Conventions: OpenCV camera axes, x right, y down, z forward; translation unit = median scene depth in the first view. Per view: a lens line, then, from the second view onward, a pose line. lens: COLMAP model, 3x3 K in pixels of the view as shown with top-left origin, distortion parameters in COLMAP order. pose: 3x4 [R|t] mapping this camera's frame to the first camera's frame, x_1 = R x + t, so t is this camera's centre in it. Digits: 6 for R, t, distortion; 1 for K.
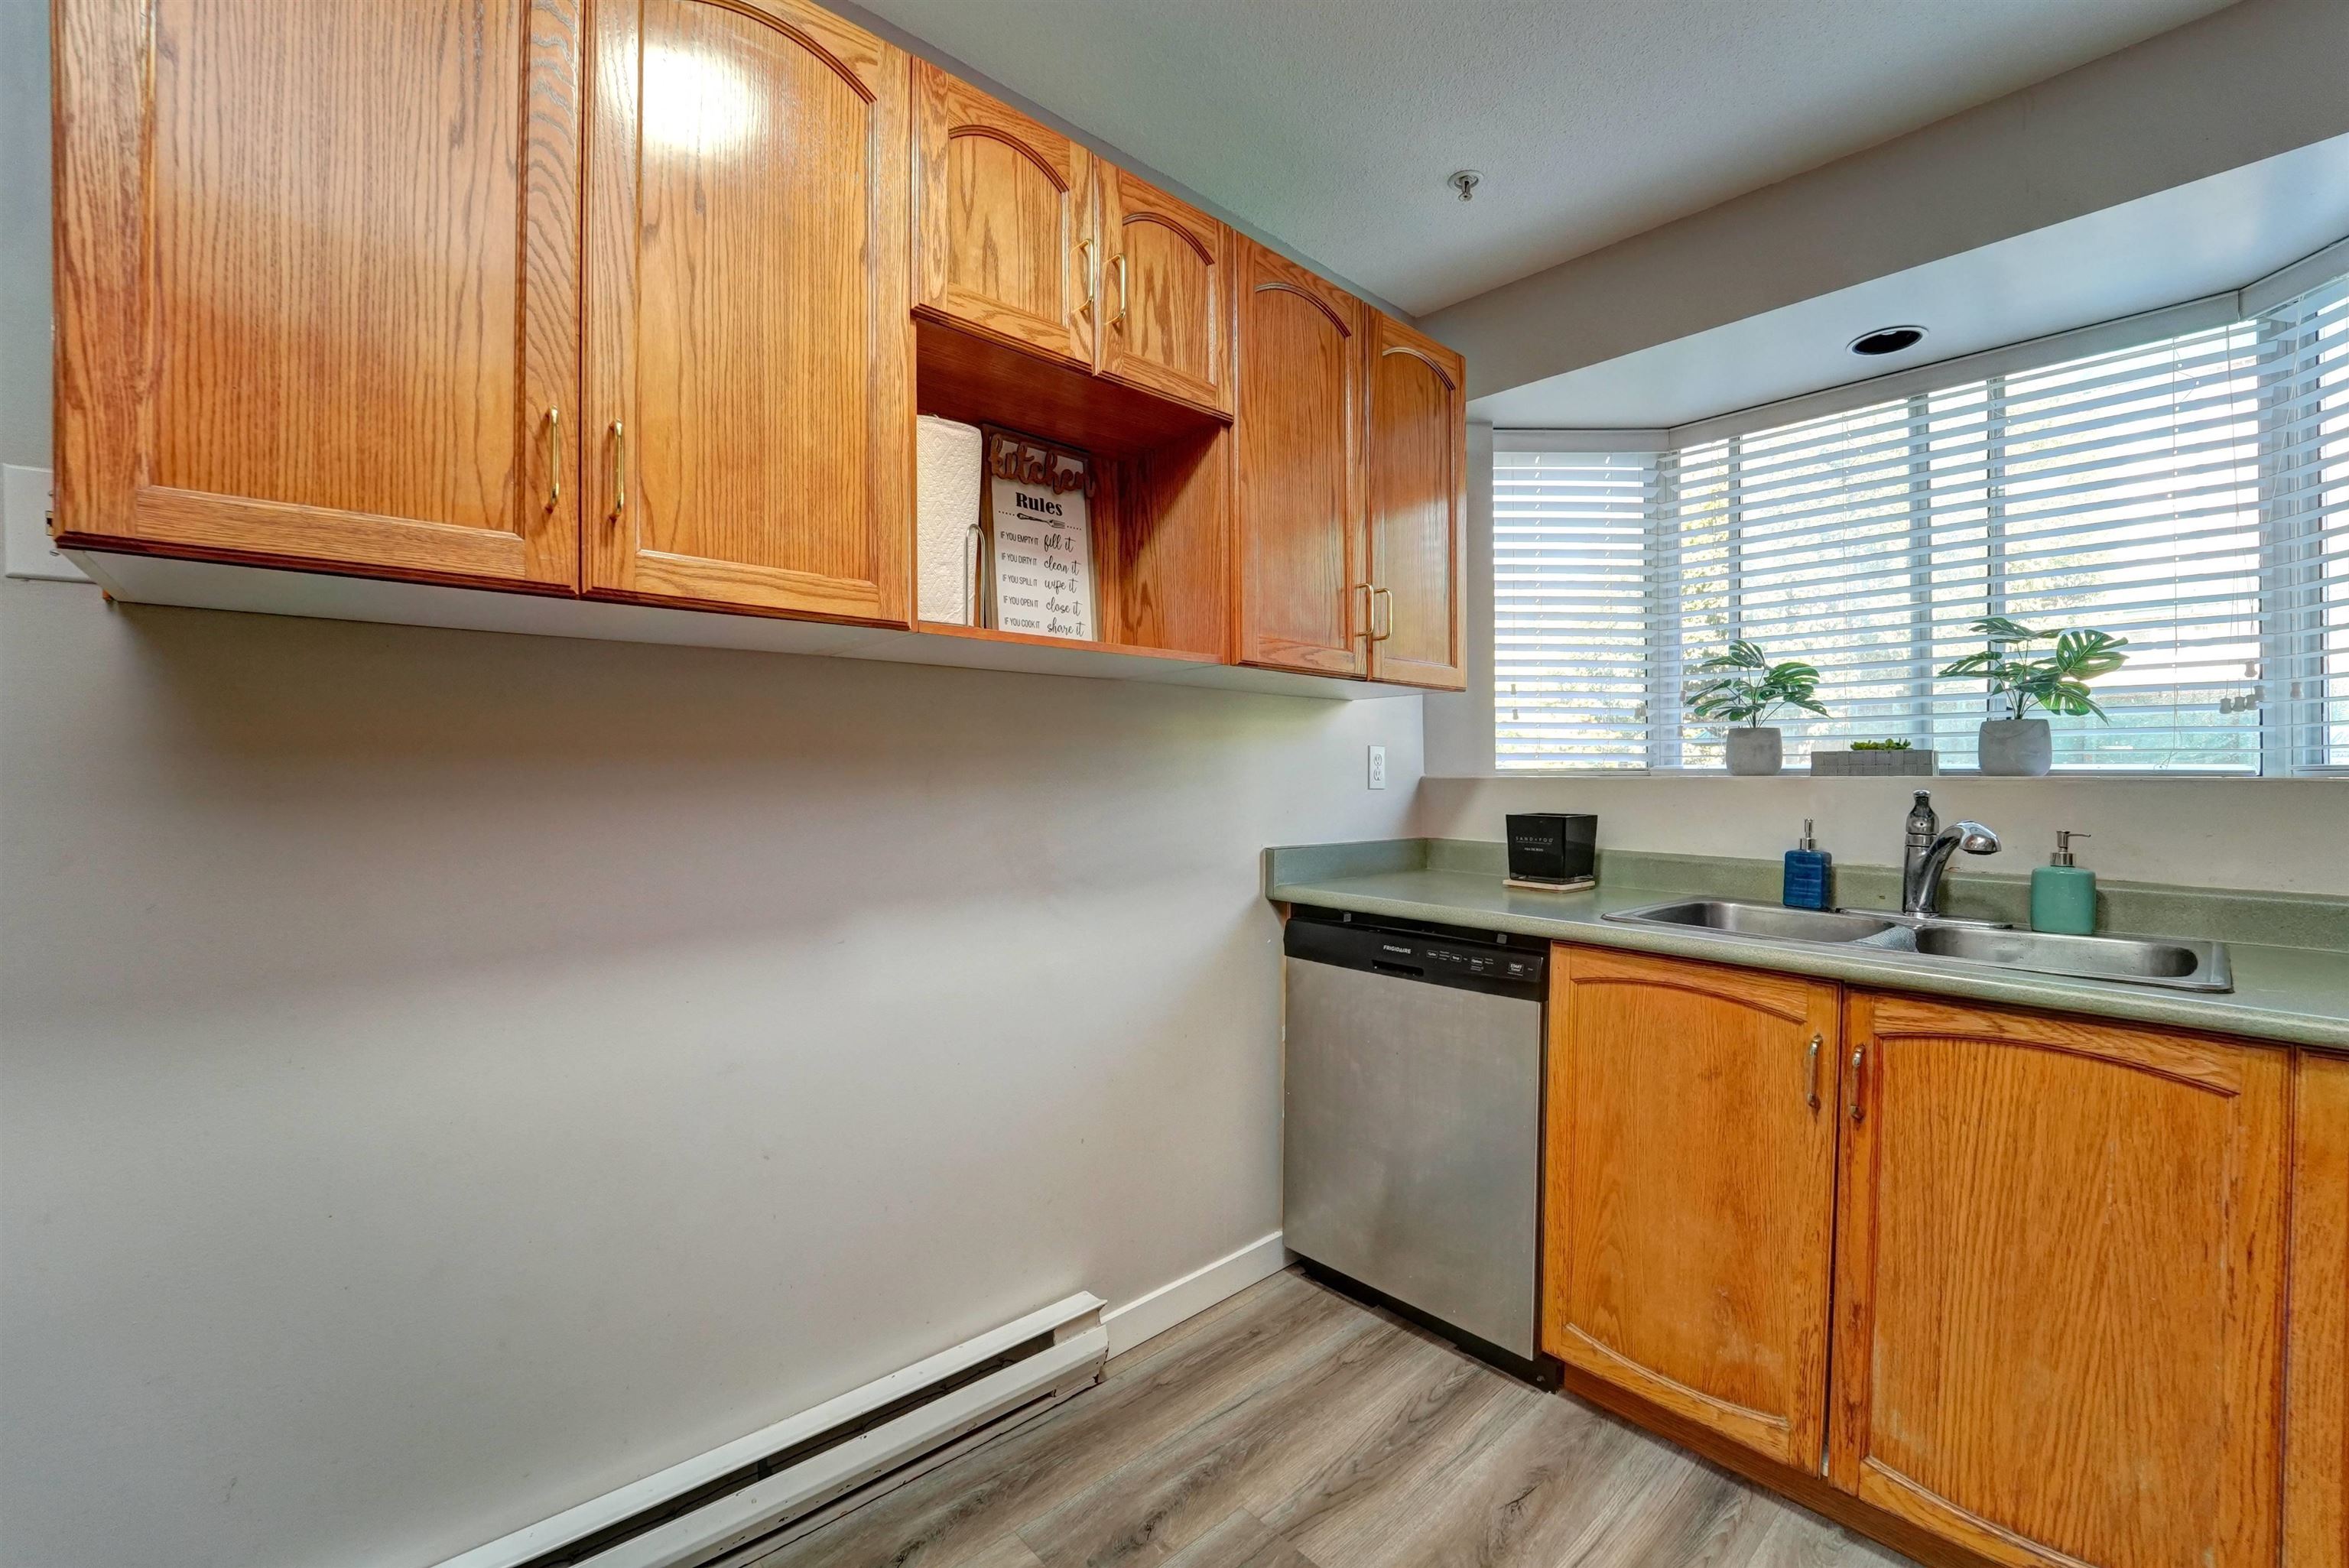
lens RADIAL K [[958.3, 0, 1177.6], [0, 958.3, 790.8], [0, 0, 1]] dist [-0.023460, 0.001558]
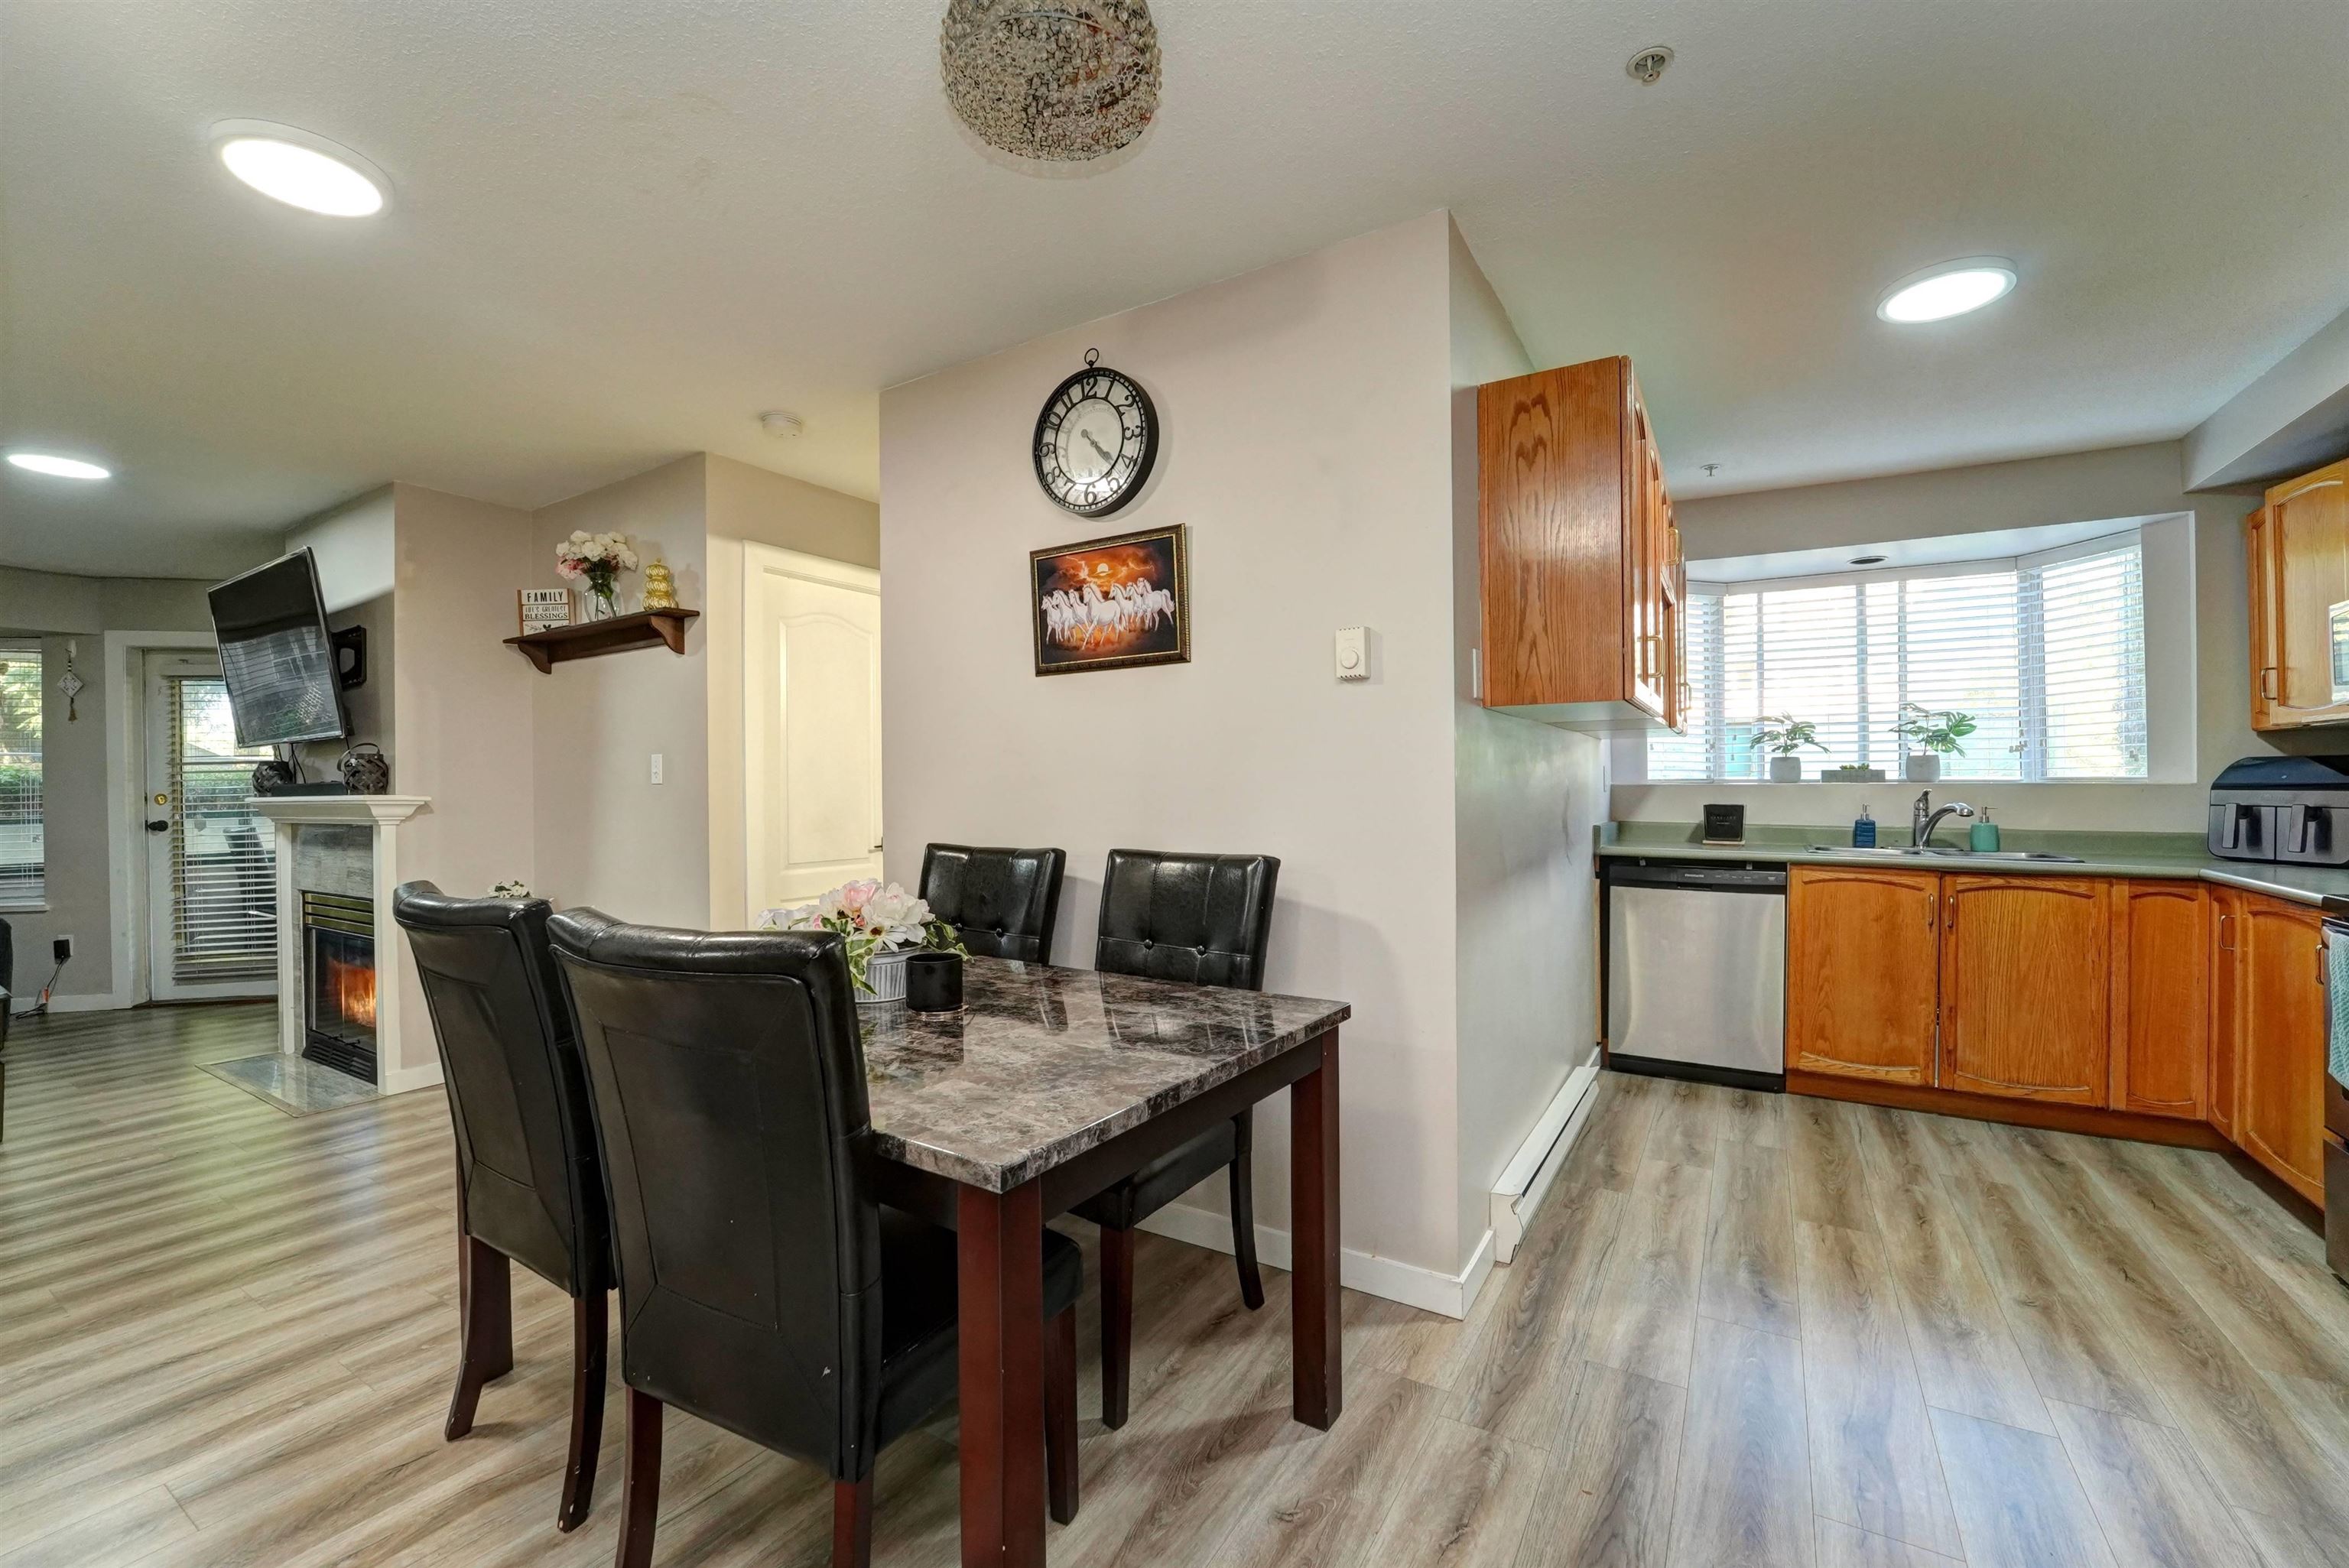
lens RADIAL K [[958.3, 0, 1177.6], [0, 958.3, 790.8], [0, 0, 1]] dist [-0.023460, 0.001558]
pose [[0.958047, -0.007289, 0.286518, -1.620481], [0.010038, 0.999917, -0.008127, 0.002829], [-0.286435, 0.010662, 0.958040, -0.642912]]
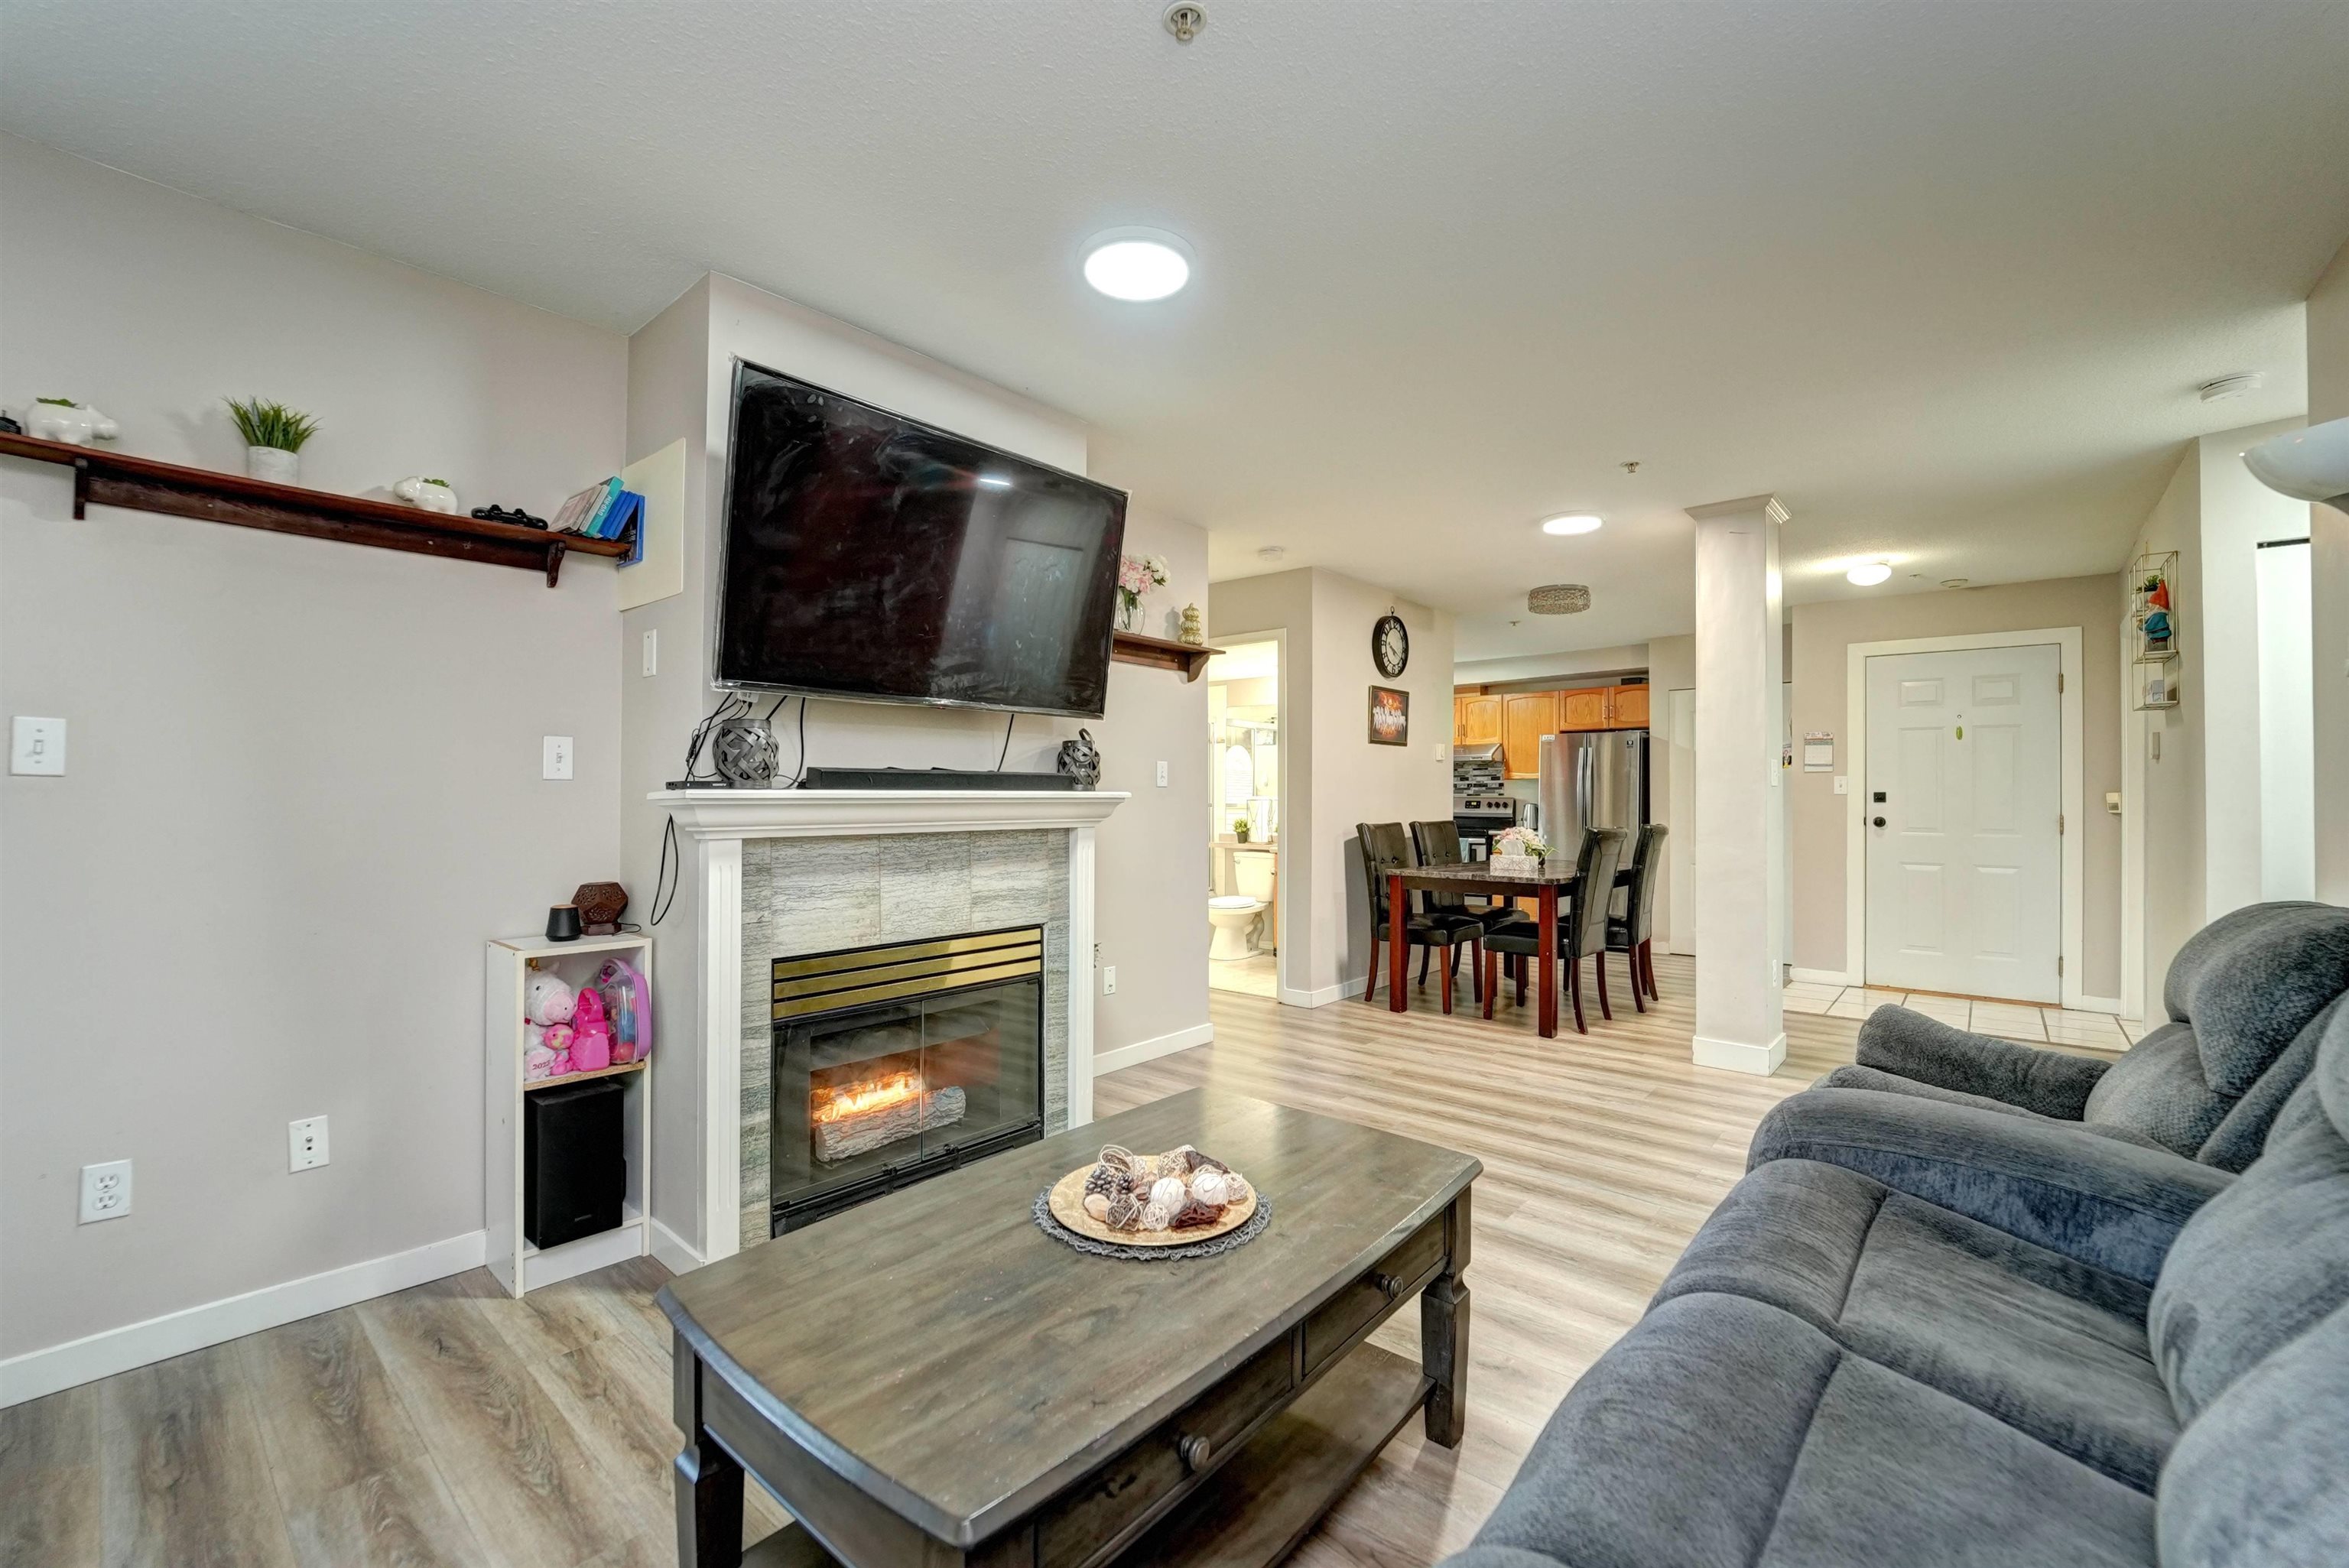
lens RADIAL K [[955.1, 0, 1170.9], [0, 955.1, 791.0], [0, 0, 1]] dist [-0.028752, 0.004583]
pose [[-0.125090, 0.011473, 0.992079, -4.946958], [0.007363, 0.999916, -0.010635, -0.003349], [-0.992118, 0.005975, -0.125164, 2.335733]]
